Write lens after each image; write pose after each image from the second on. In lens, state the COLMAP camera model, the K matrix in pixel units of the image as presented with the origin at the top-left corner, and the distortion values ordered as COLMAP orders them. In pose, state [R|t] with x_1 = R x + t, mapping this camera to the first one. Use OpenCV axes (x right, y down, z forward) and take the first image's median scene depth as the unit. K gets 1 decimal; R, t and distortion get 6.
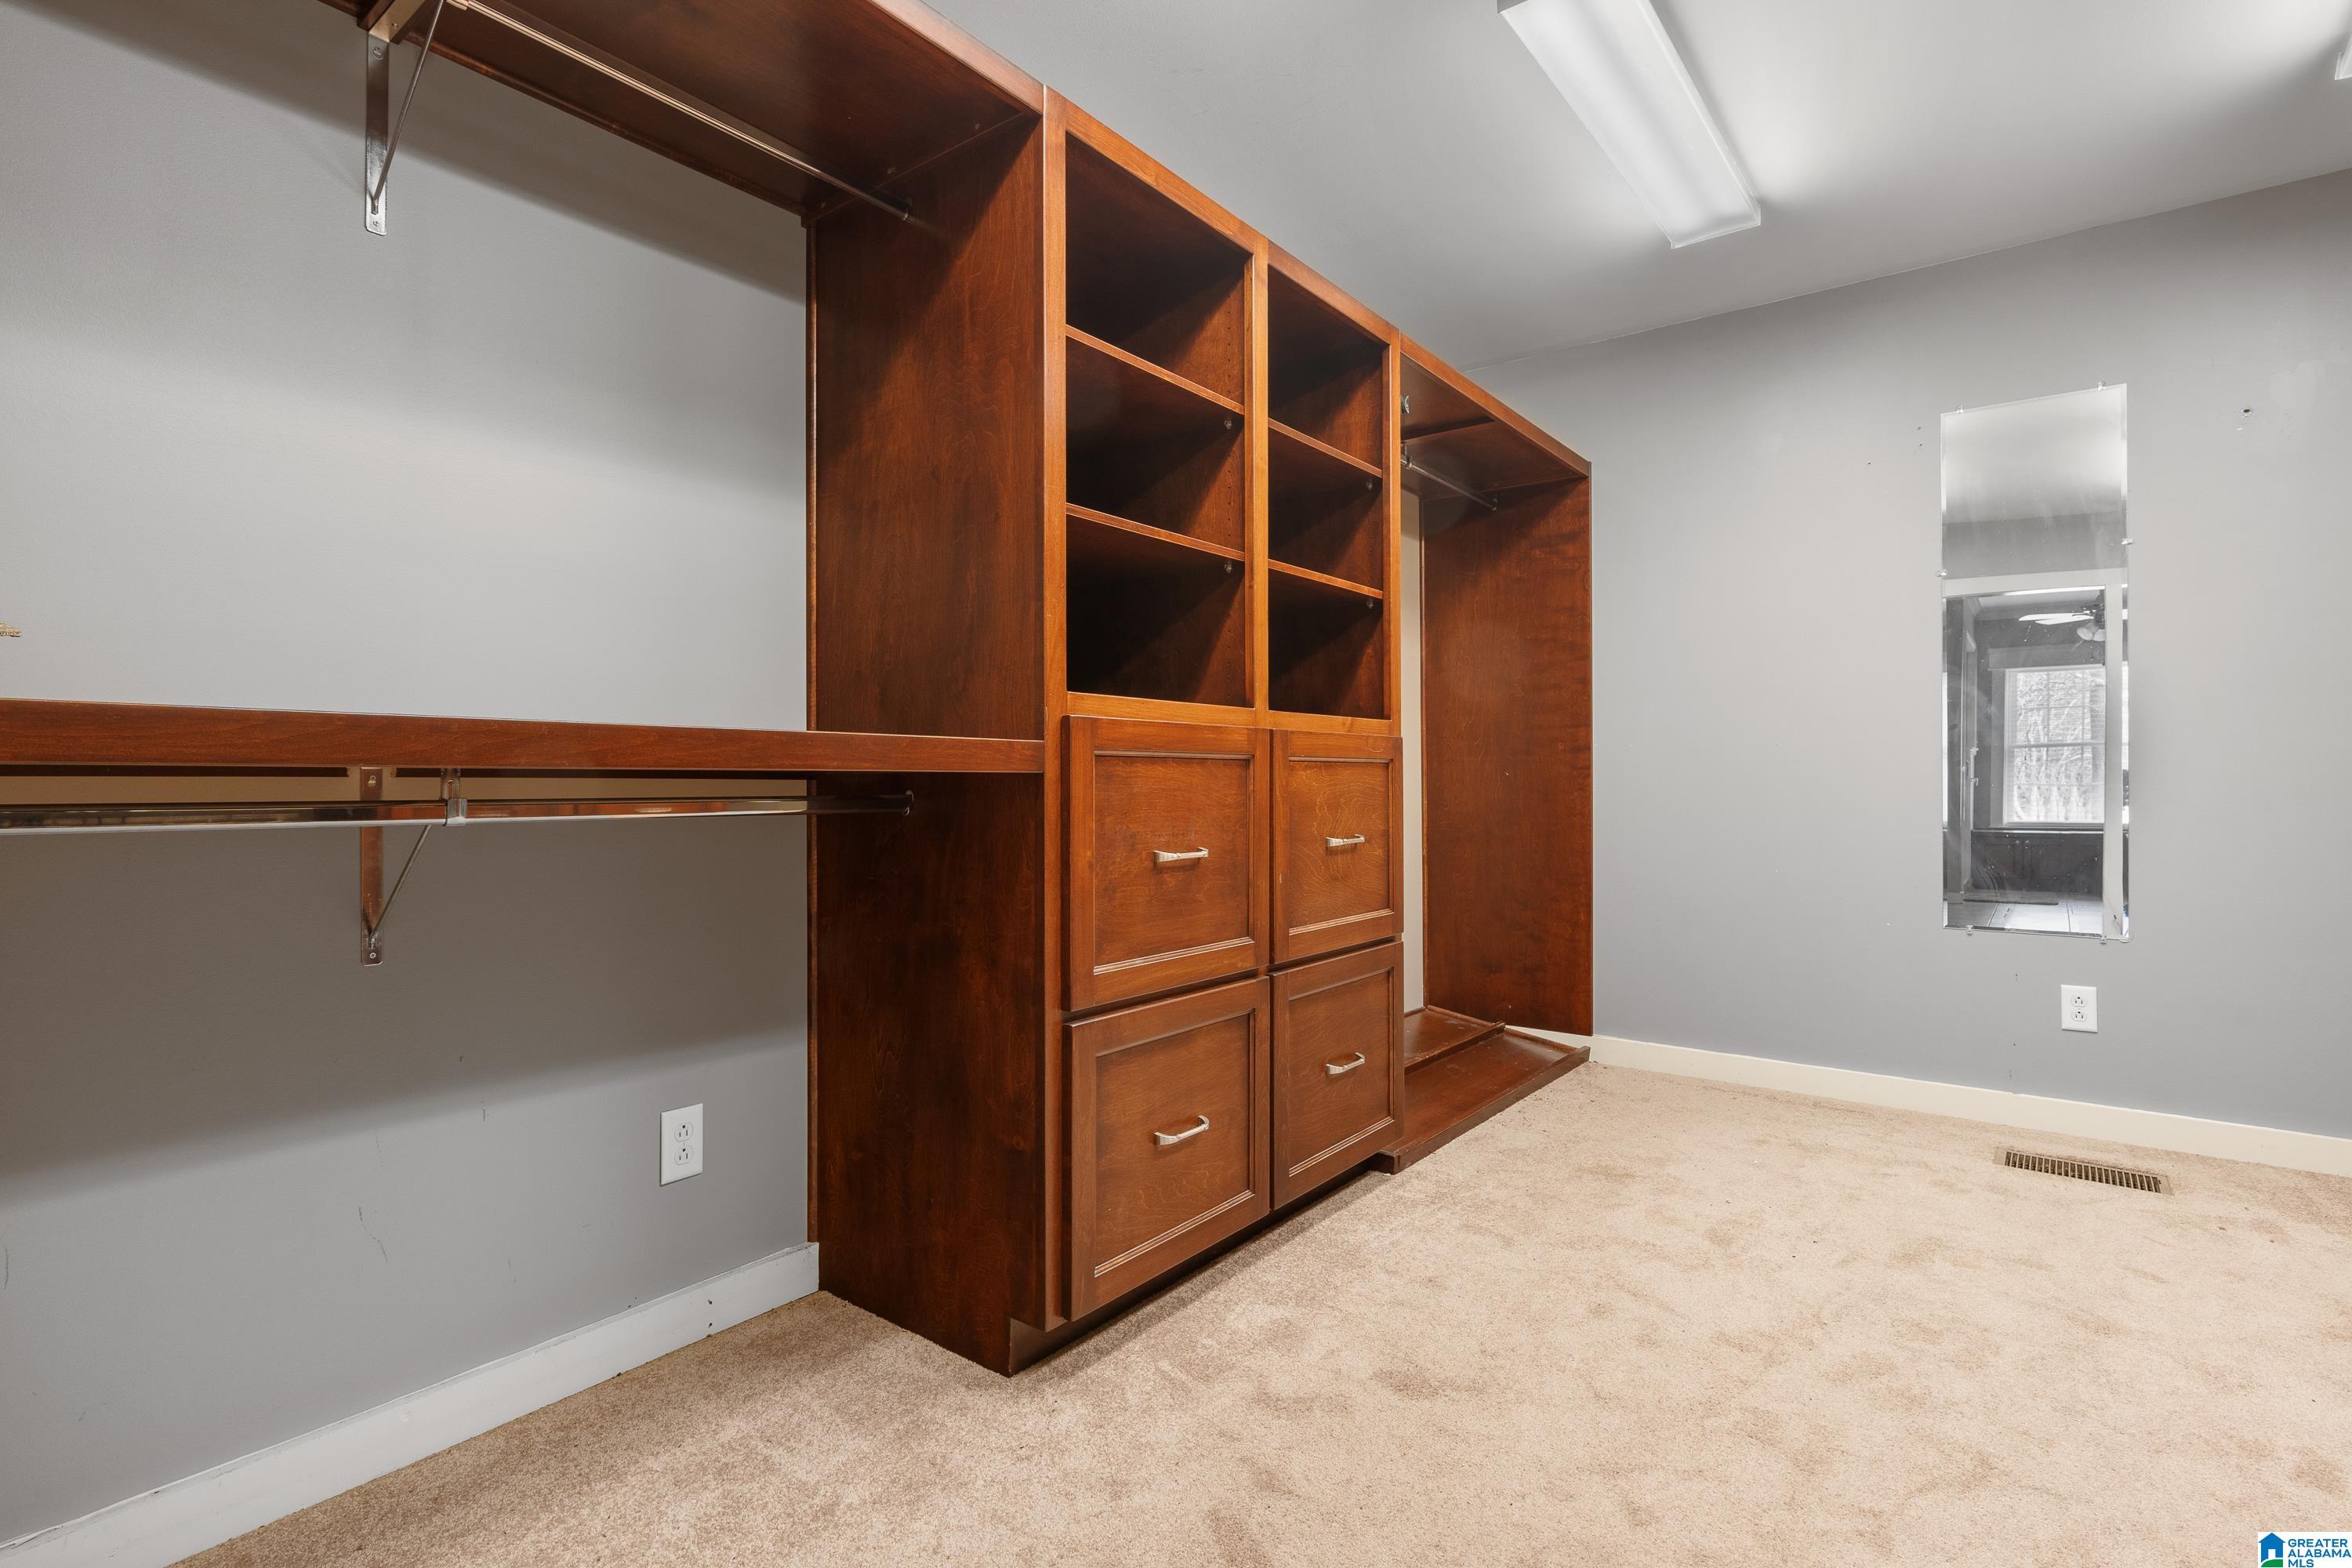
lens RADIAL K [[1103.3, 0, 1180.1], [0, 1103.3, 774.6], [0, 0, 1]] dist [-0.002058, -0.000587]
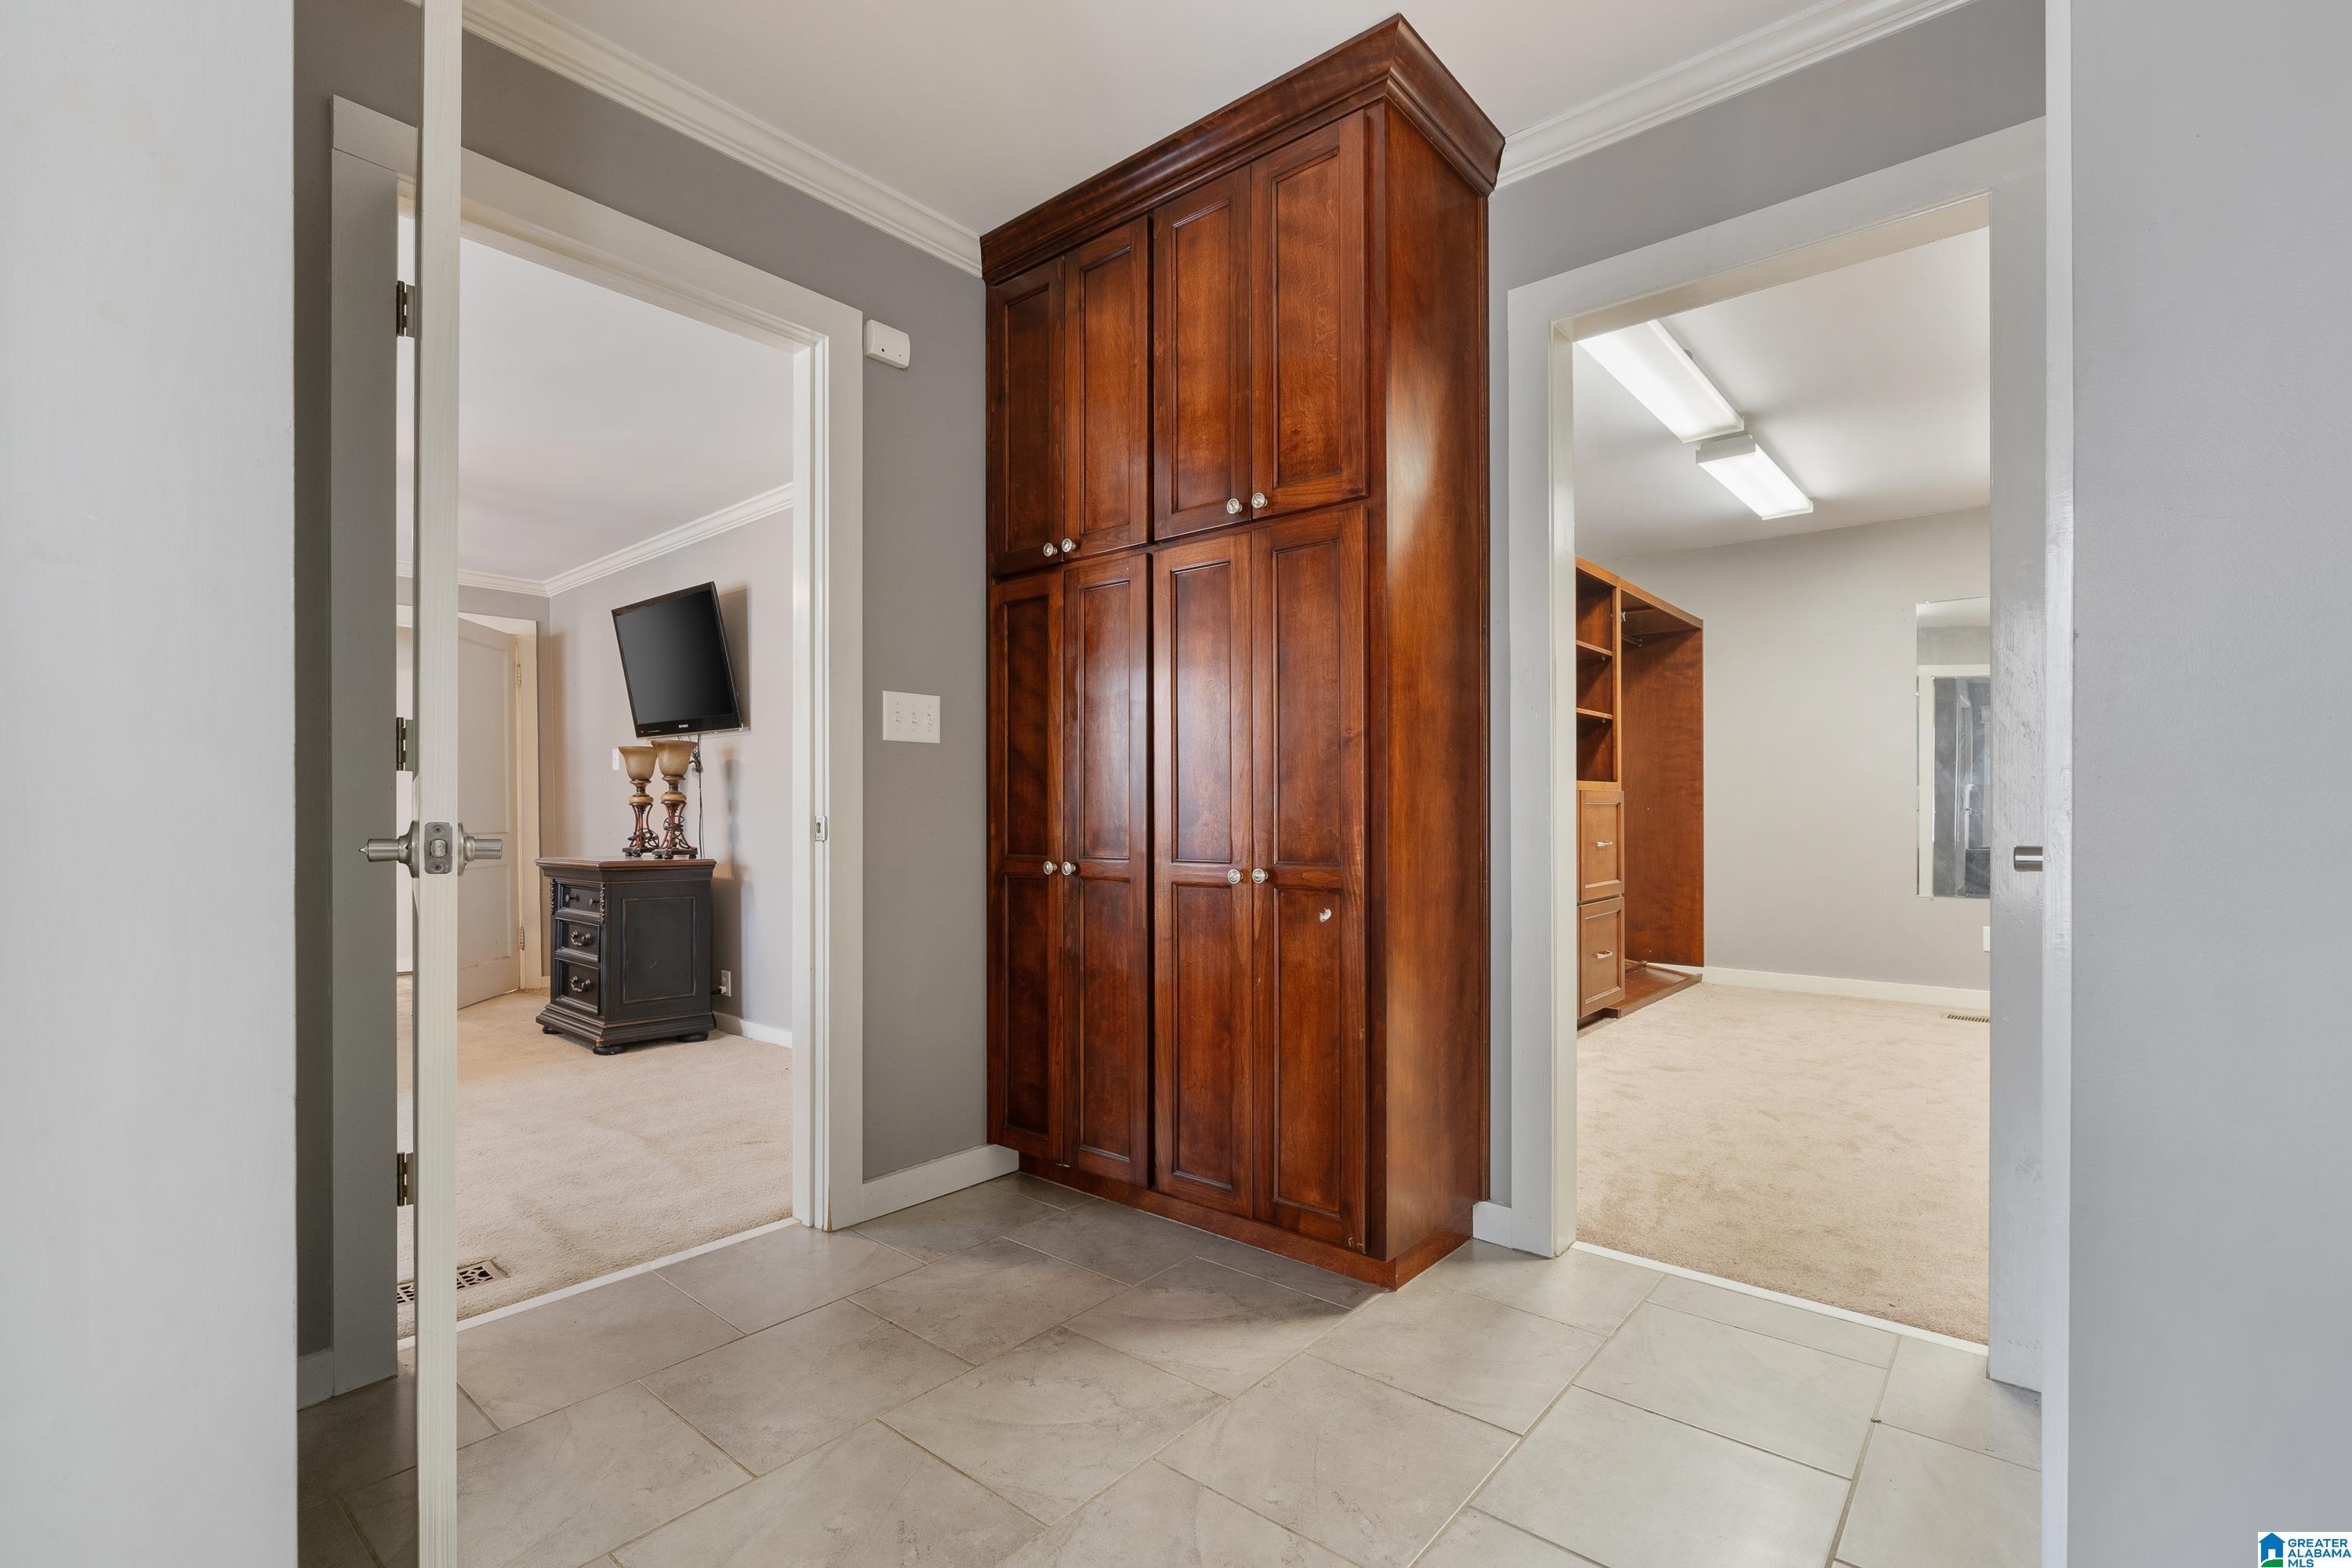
lens RADIAL K [[1046.3, 0, 1182.9], [0, 1046.3, 806.2], [0, 0, 1]] dist [-0.003935, 0.001747]
pose [[0.999296, -0.000549, -0.037508, -0.435713], [0.000692, 0.999993, 0.003810, -0.013436], [0.037505, -0.003833, 0.999289, -0.745893]]
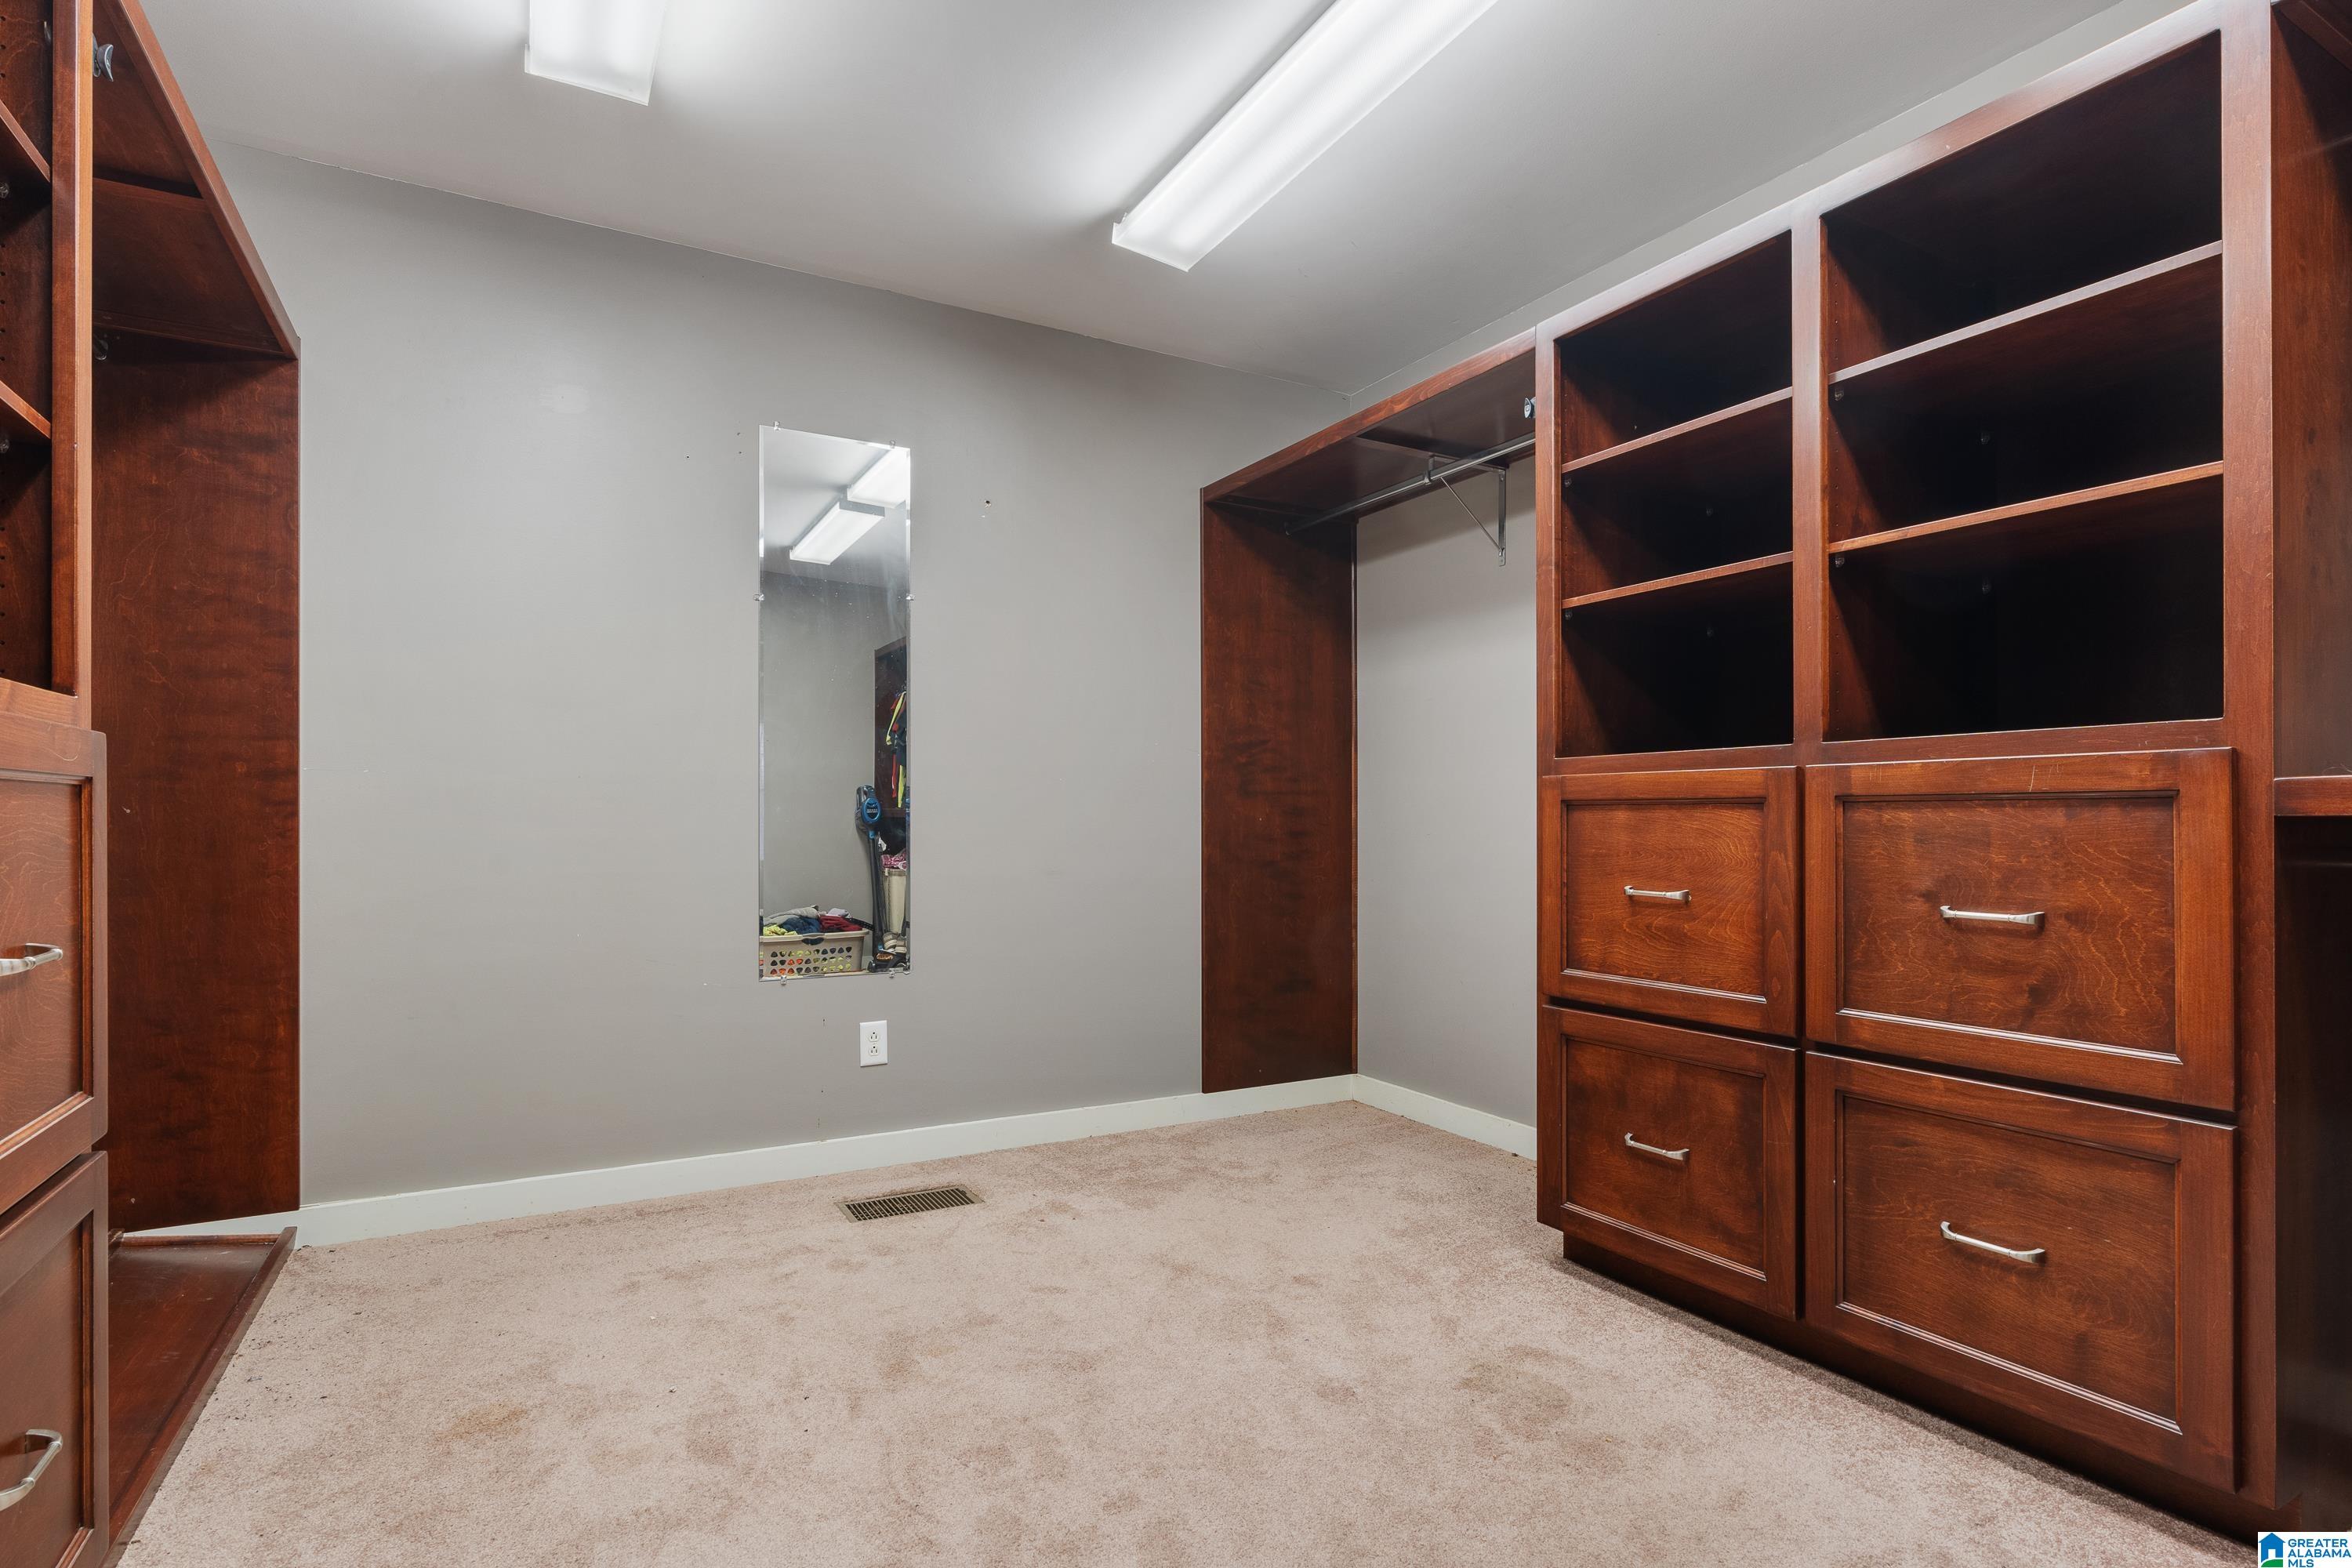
lens RADIAL K [[1163.4, 0, 1147.6], [0, 1163.4, 815.8], [0, 0, 1]] dist [-0.004160, 0.000957]
pose [[0.401619, 0.003089, 0.915801, -0.073481], [-0.004451, 0.999989, -0.001421, 0.000705], [-0.915796, -0.003506, 0.401629, 0.321715]]
